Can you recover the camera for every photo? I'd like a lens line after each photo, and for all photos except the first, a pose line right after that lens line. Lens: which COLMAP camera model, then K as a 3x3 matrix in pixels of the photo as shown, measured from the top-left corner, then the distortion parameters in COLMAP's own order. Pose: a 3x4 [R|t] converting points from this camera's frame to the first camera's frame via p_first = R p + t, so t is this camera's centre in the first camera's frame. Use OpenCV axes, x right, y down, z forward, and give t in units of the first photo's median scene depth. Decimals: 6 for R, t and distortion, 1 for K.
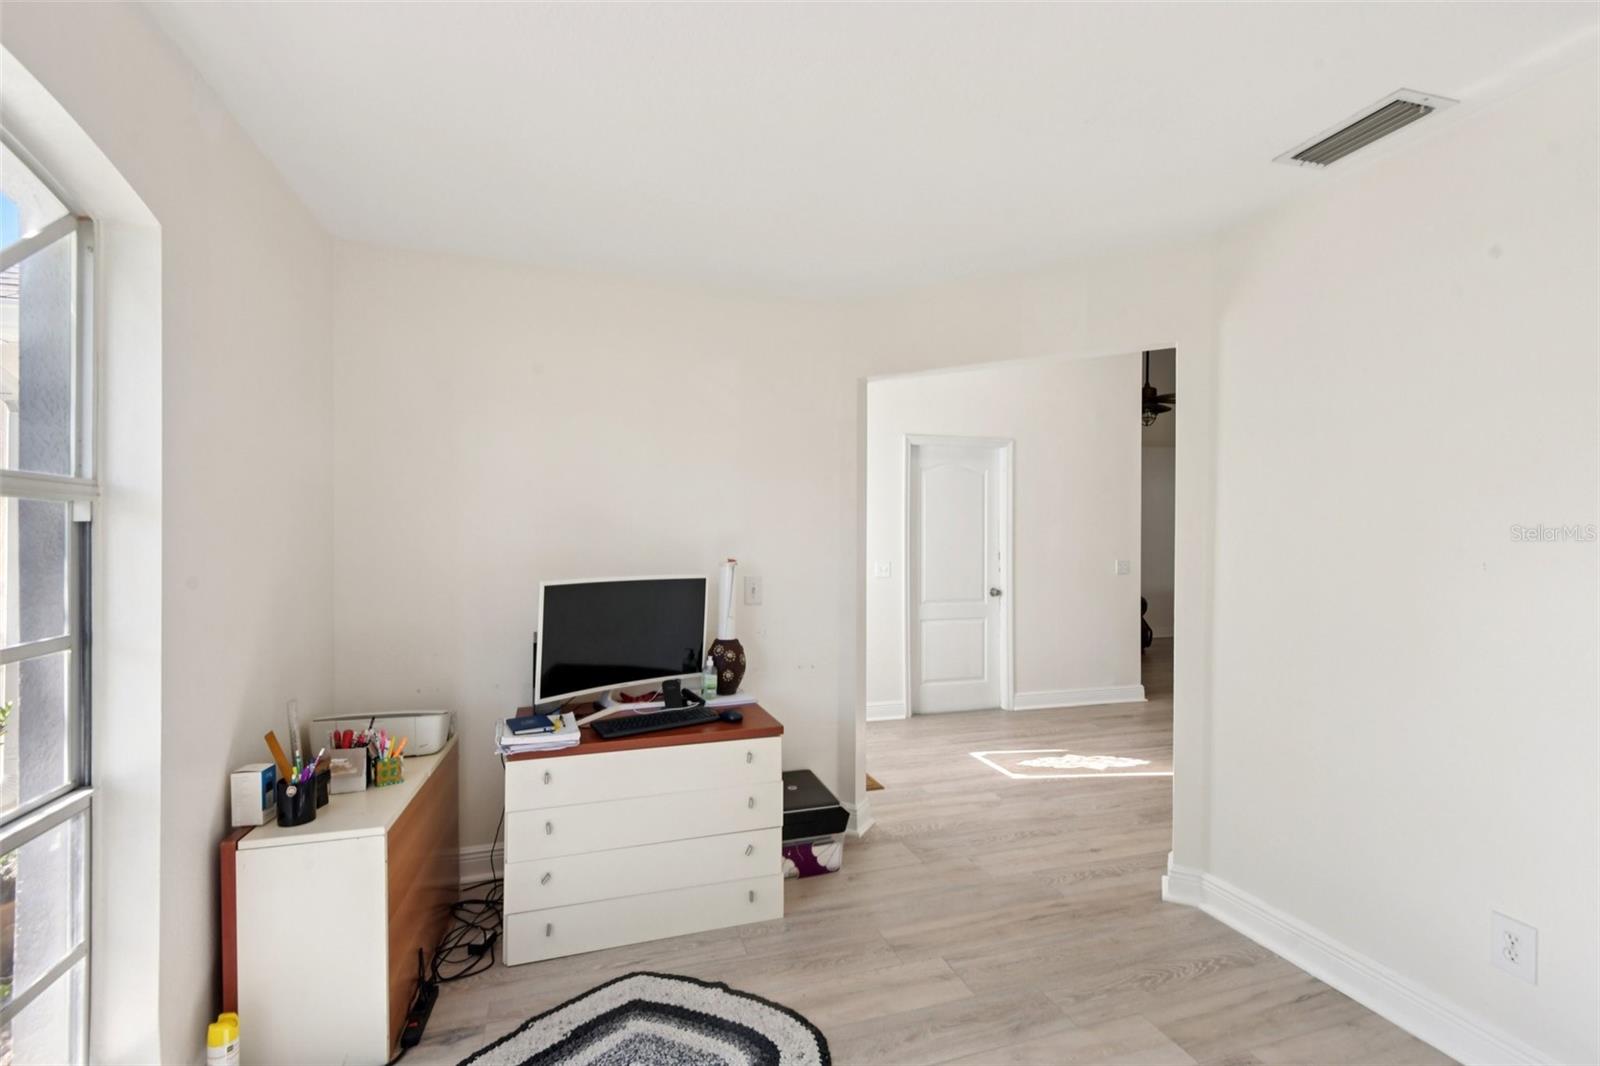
lens RADIAL K [[729.2, 0, 800.0], [0, 729.2, 533.0], [0, 0, 1]] dist [-0.003539, -0.000840]
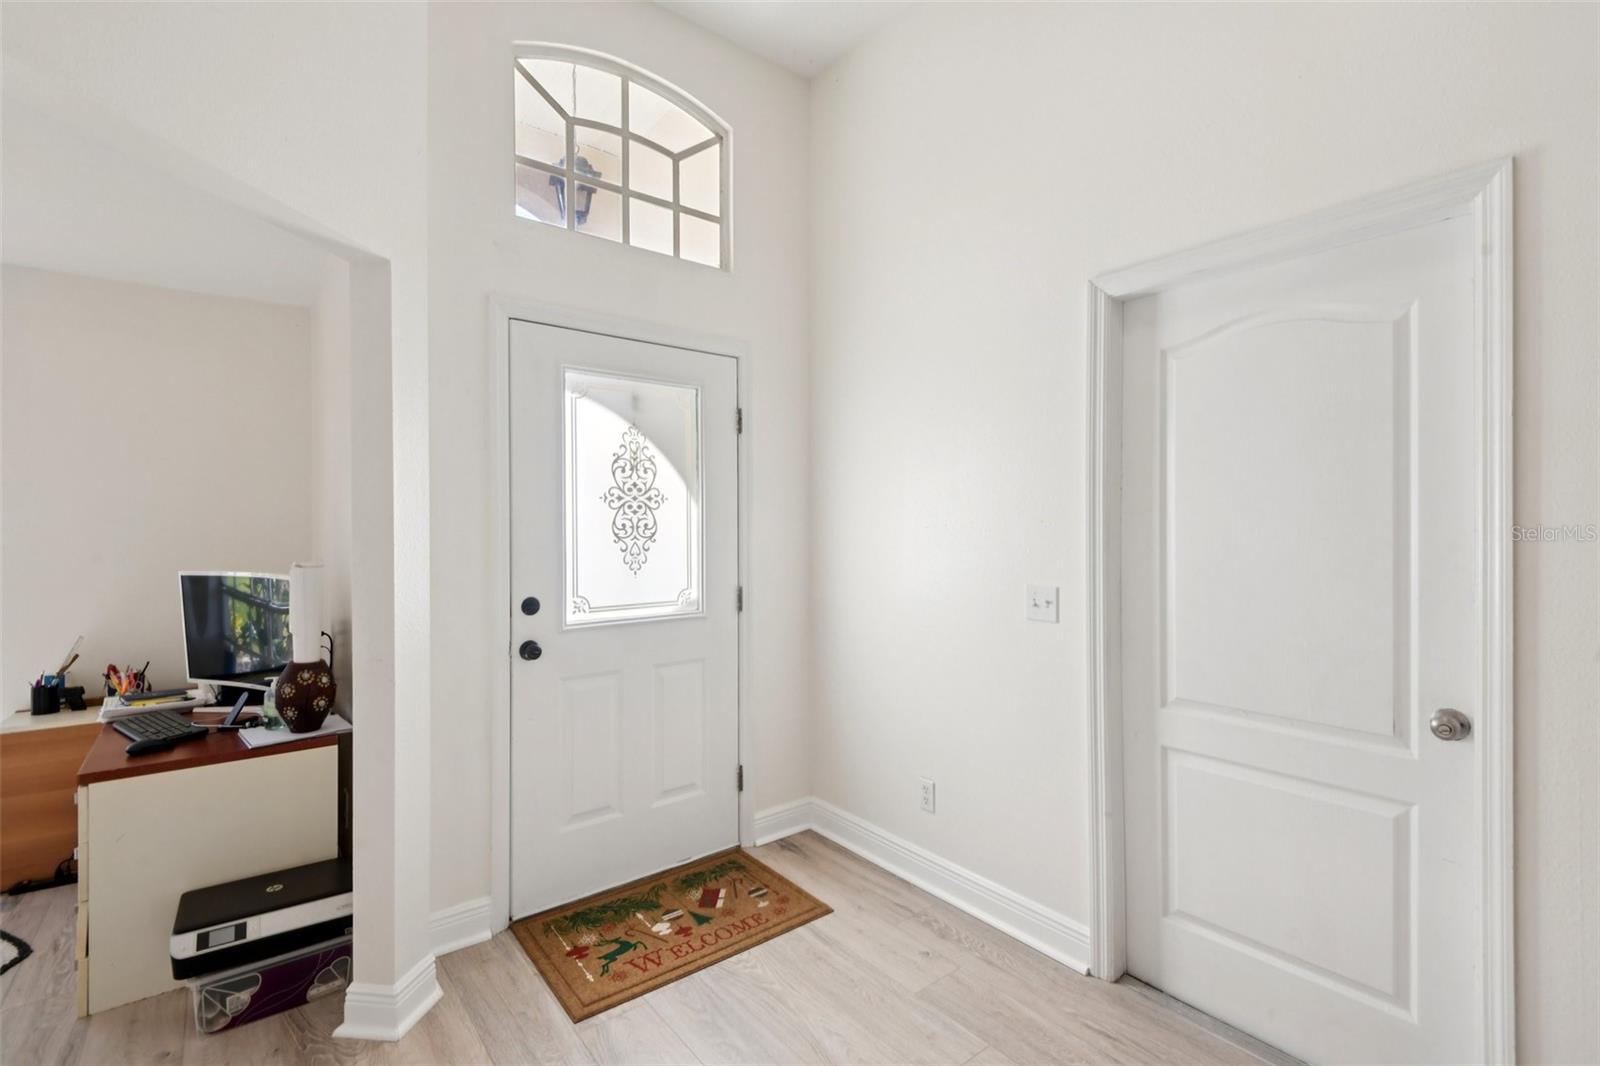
lens RADIAL K [[729.2, 0, 800.0], [0, 729.2, 533.0], [0, 0, 1]] dist [-0.003539, -0.000840]
pose [[0.331712, -0.001137, -0.943380, 0.467229], [0.005911, 0.999982, 0.000873, 0.005629], [0.943362, -0.005866, 0.331713, 0.696920]]
